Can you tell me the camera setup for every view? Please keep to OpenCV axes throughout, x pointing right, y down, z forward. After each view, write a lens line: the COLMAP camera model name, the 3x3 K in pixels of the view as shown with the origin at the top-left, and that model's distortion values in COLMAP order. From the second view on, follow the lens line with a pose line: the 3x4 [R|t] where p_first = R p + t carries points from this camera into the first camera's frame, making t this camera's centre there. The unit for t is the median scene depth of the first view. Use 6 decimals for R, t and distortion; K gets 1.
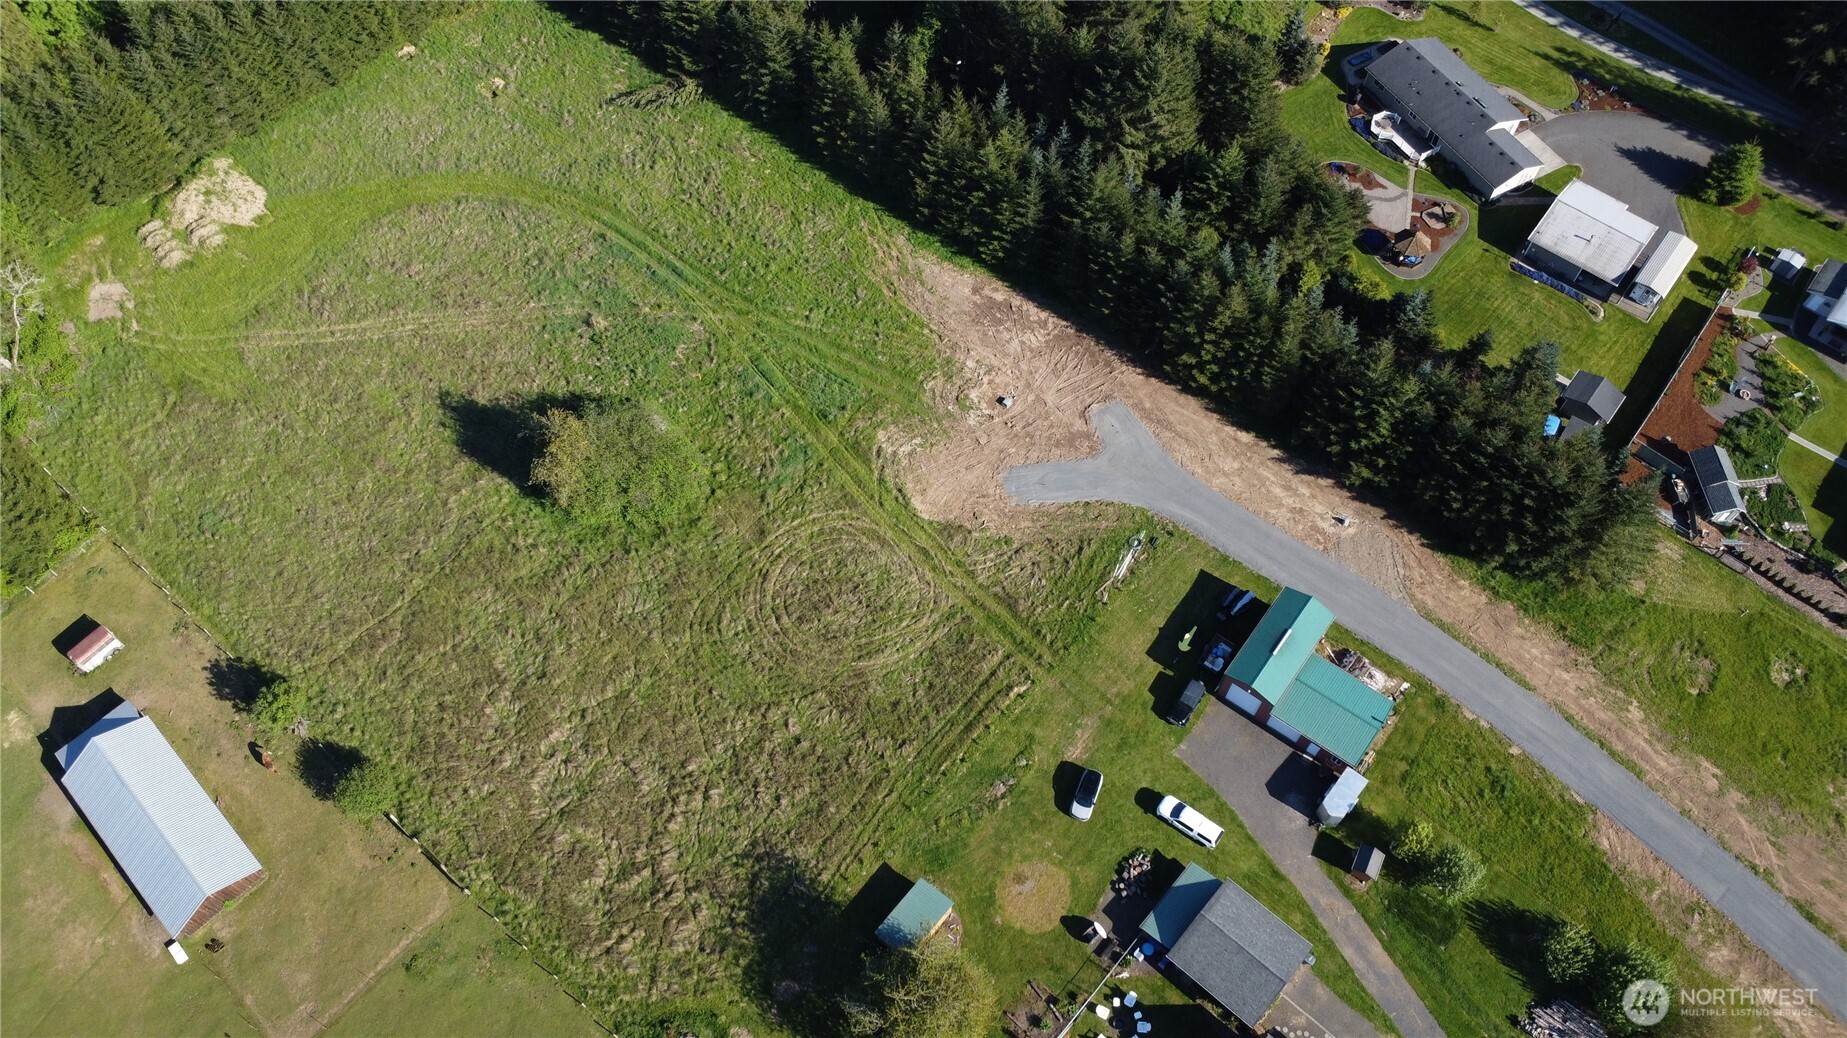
lens RADIAL K [[1360.0, 0, 913.6], [0, 1360.0, 517.0], [0, 0, 1]] dist [-0.015670, -0.030280]
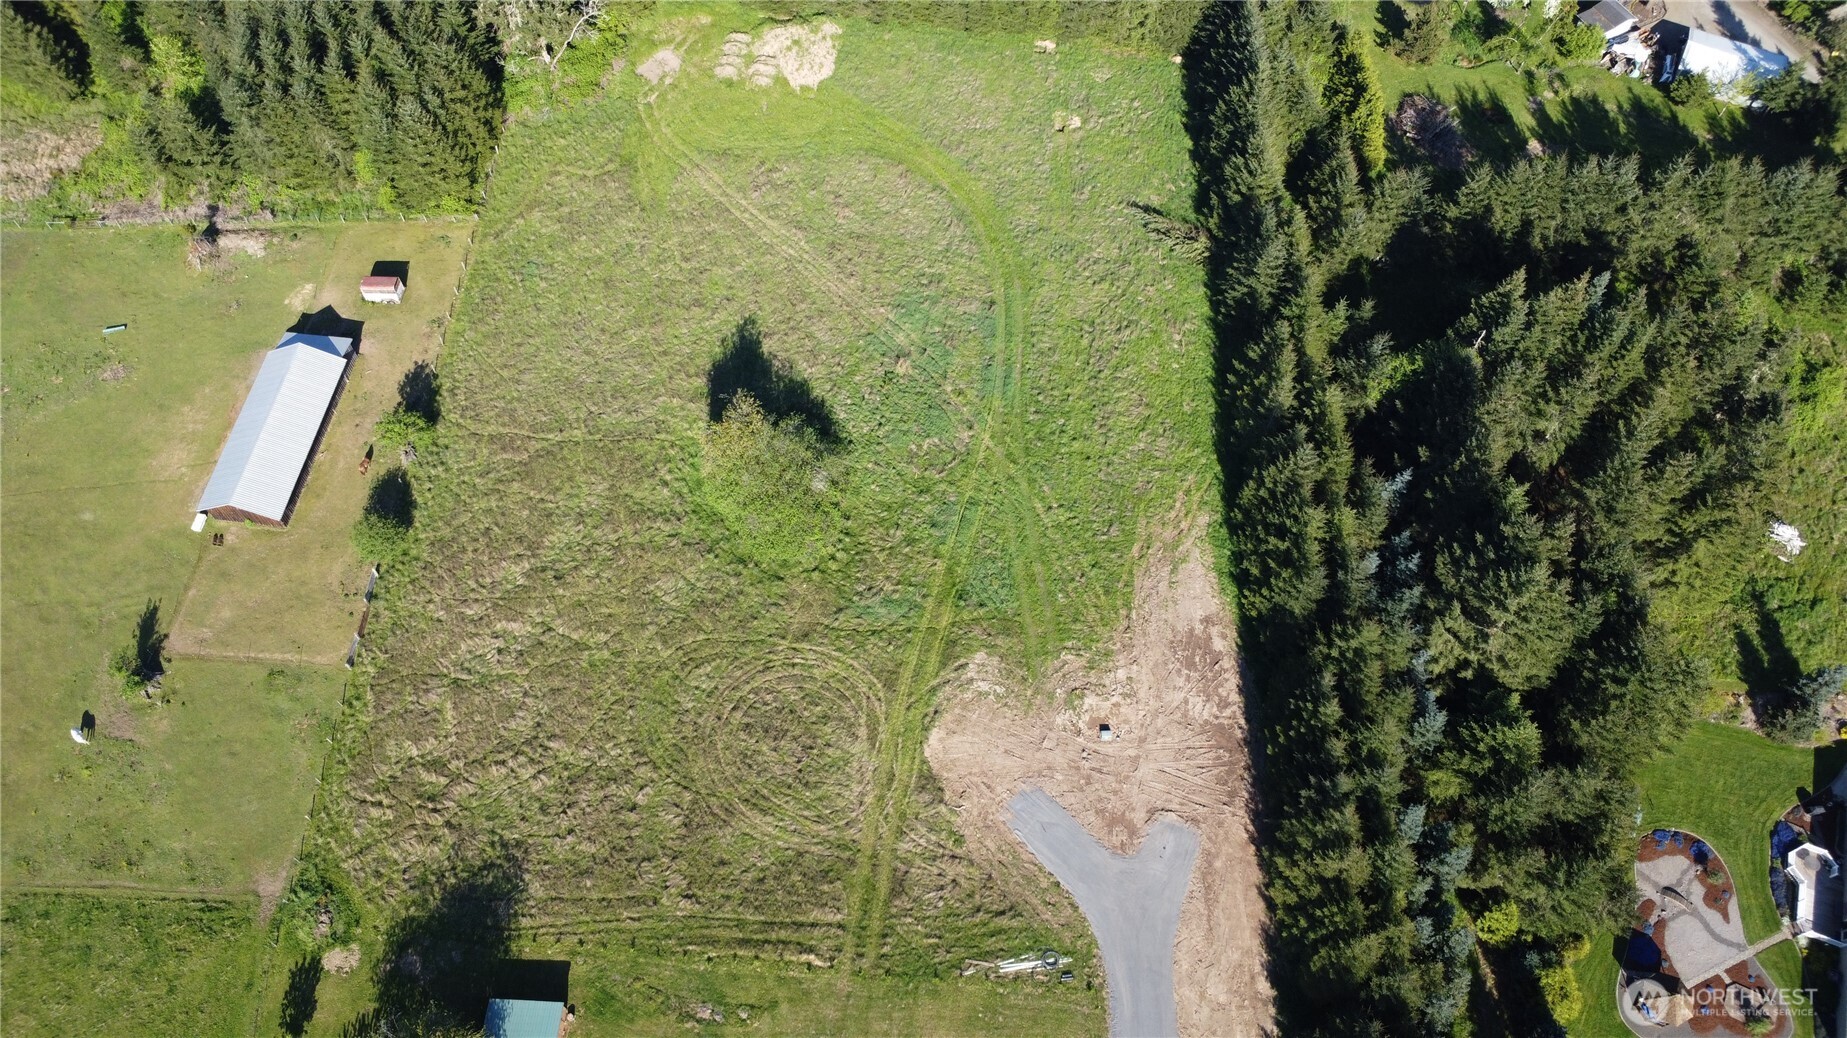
lens RADIAL K [[1360.0, 0, 913.6], [0, 1360.0, 517.0], [0, 0, 1]] dist [-0.015670, -0.030280]
pose [[0.612951, 0.683719, -0.396004, 0.253810], [-0.682793, 0.710566, 0.169970, -0.259211], [0.397598, 0.166205, 0.902381, 0.155024]]
